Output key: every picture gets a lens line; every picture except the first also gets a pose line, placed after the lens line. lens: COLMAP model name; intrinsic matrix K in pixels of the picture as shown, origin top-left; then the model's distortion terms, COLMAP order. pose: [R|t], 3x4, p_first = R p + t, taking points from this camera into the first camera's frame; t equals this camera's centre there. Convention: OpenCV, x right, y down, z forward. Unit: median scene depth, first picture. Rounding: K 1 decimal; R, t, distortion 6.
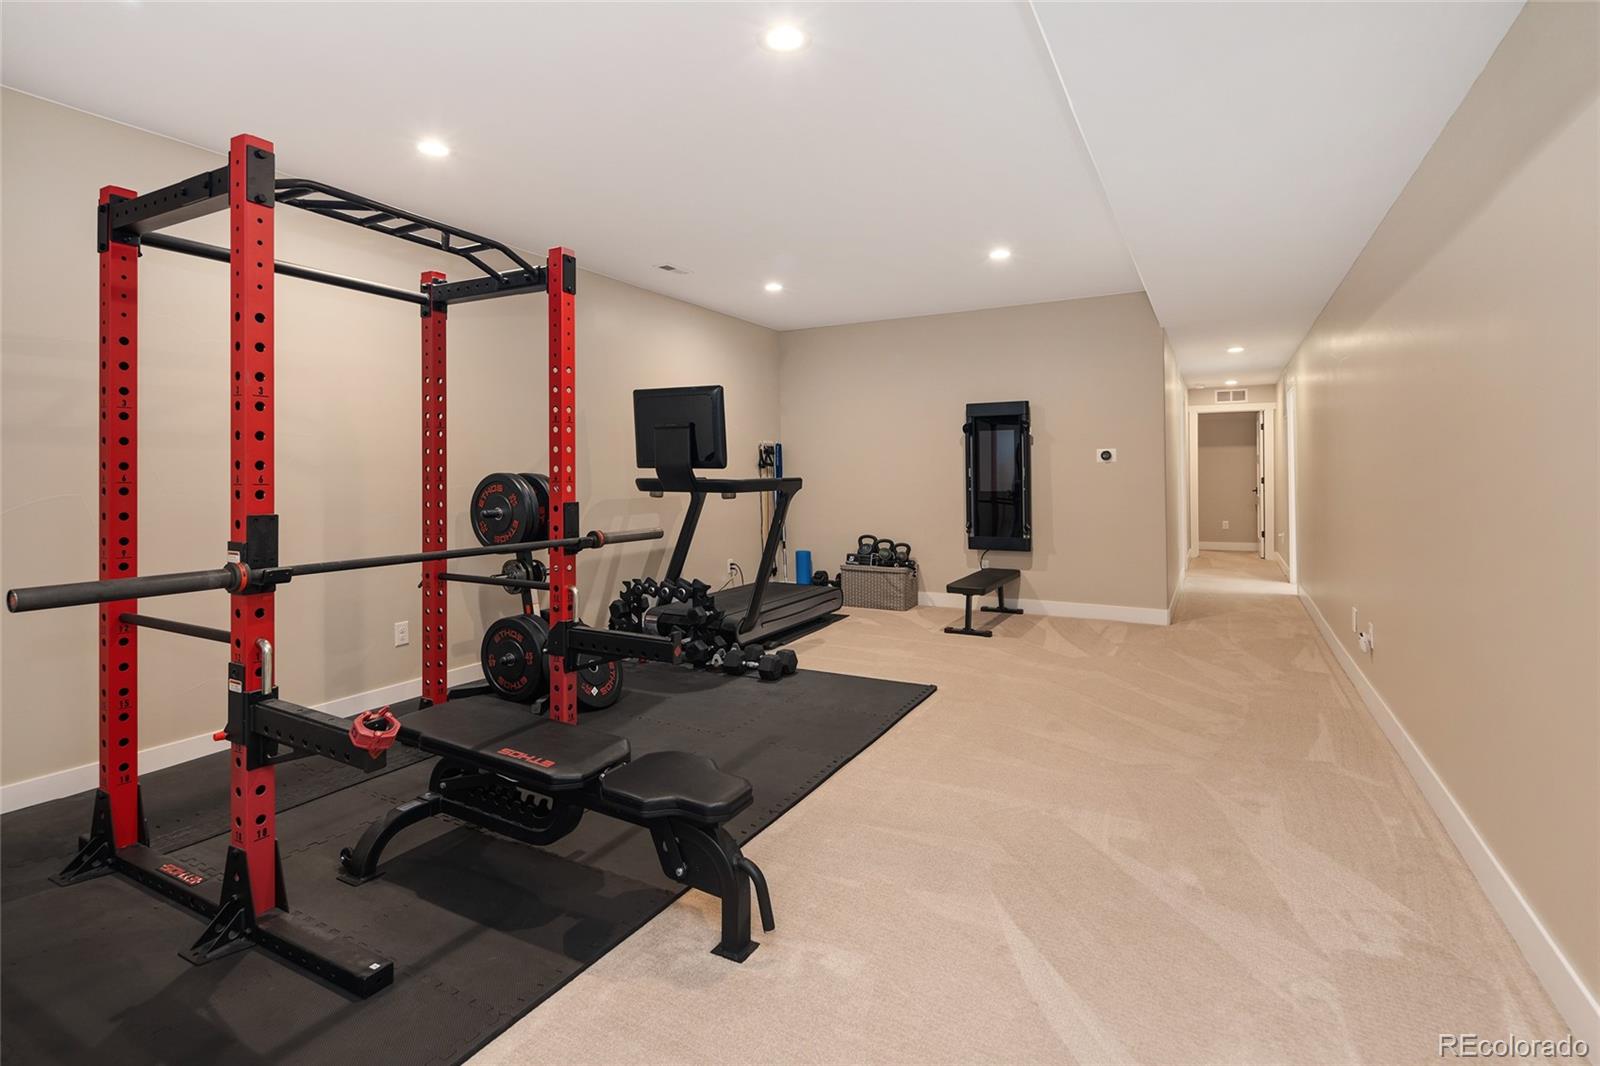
lens RADIAL K [[775.0, 0, 795.5], [0, 775.0, 470.9], [0, 0, 1]] dist [-0.000379, 0.000002]
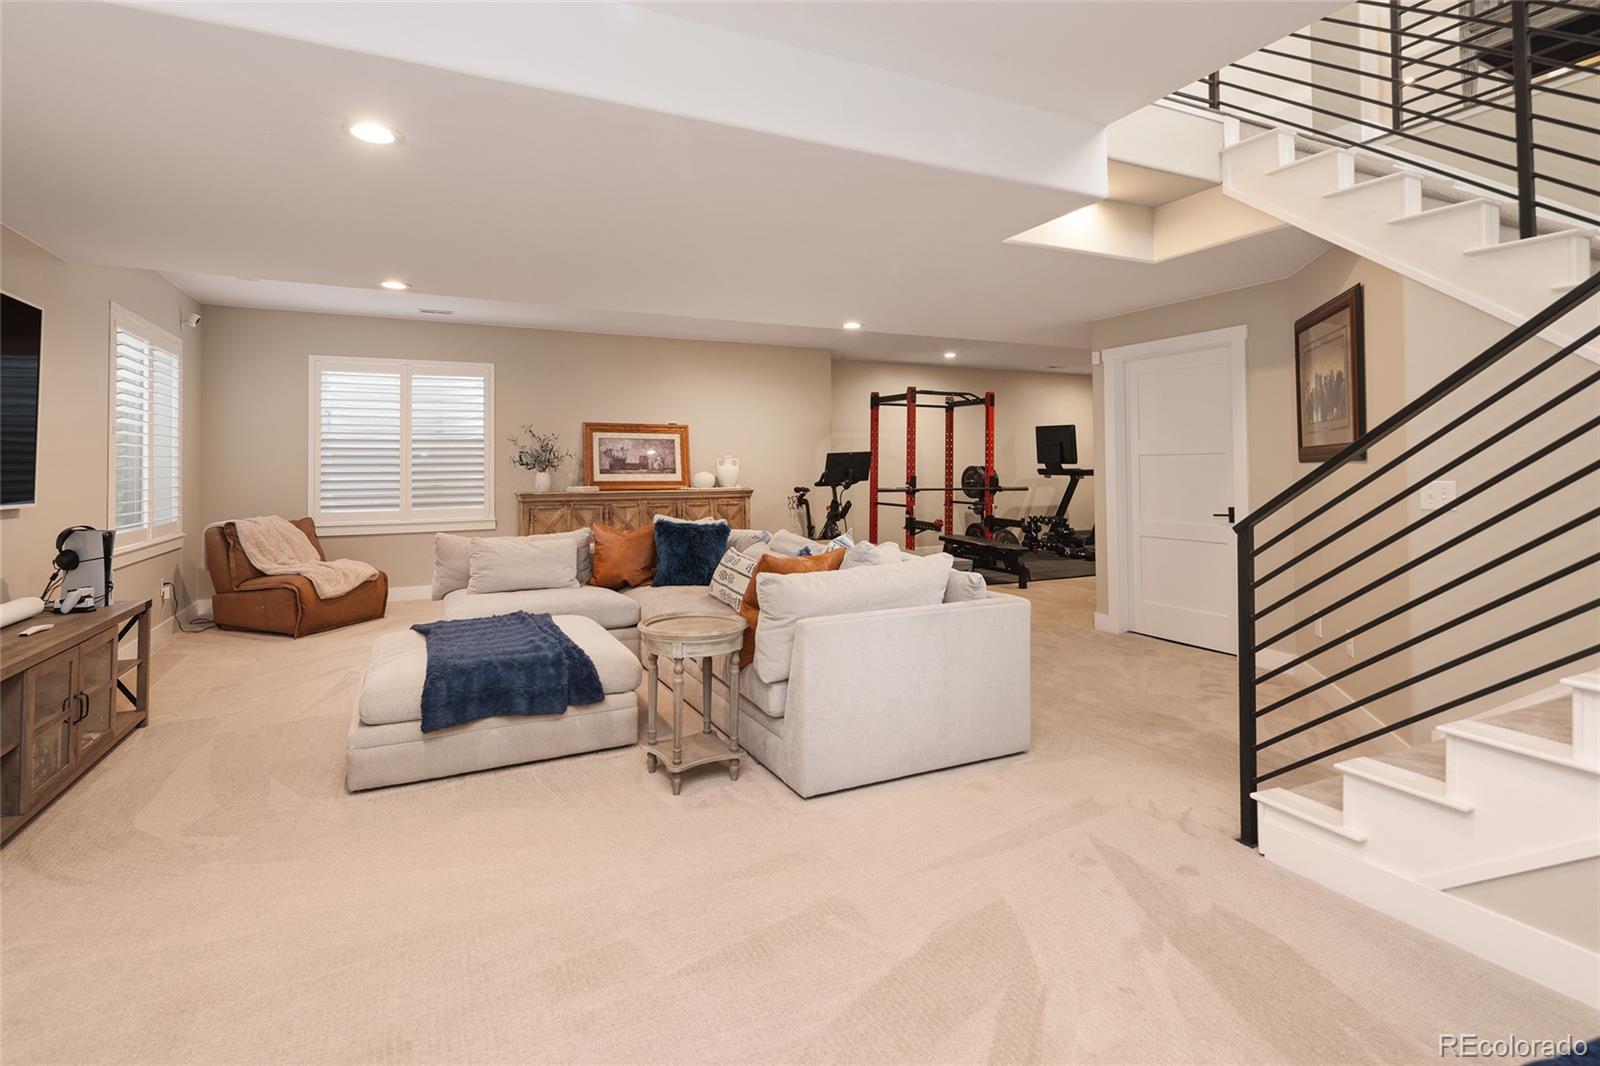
lens RADIAL K [[775.0, 0, 795.5], [0, 775.0, 470.9], [0, 0, 1]] dist [-0.000379, 0.000002]
pose [[0.814661, 0.007054, -0.579895, 0.730920], [-0.000836, 0.999939, 0.010988, -0.009649], [0.579937, -0.008467, 0.814617, -1.659574]]
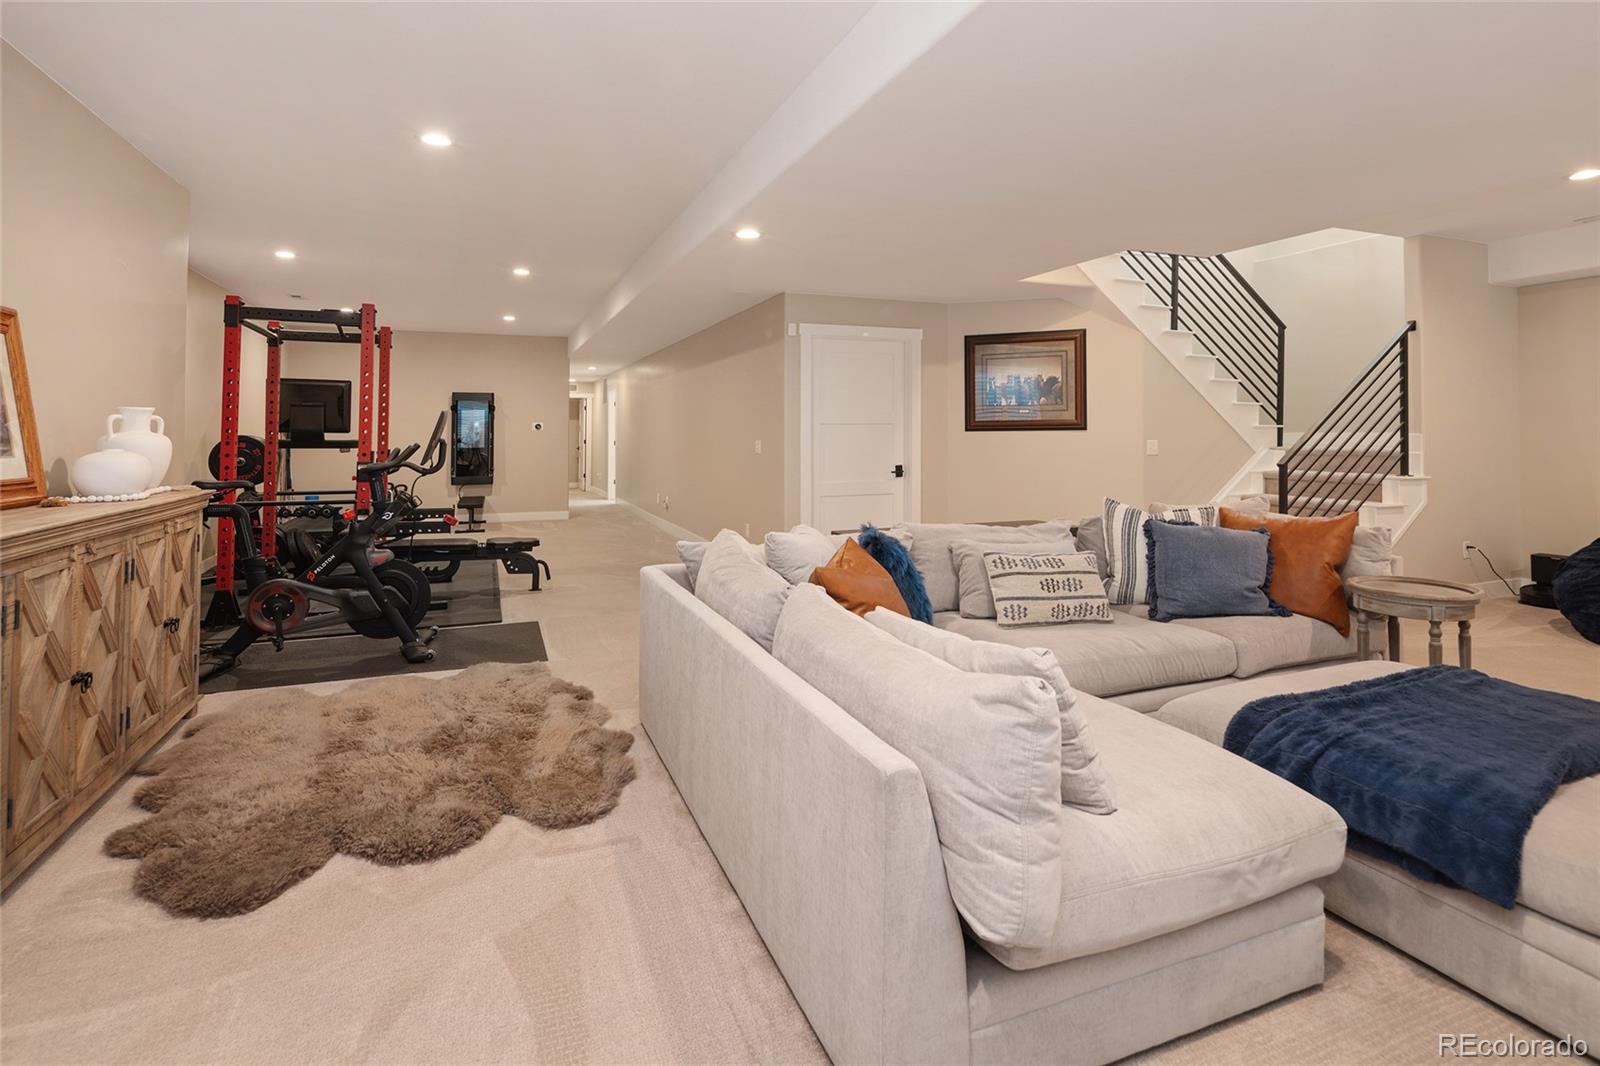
lens RADIAL K [[775.0, 0, 795.5], [0, 775.0, 470.9], [0, 0, 1]] dist [-0.000379, 0.000002]
pose [[0.639727, -0.032352, 0.767921, -1.043844], [-0.002117, 0.999036, 0.043852, 0.003739], [-0.768599, -0.029679, 0.639042, -1.041931]]
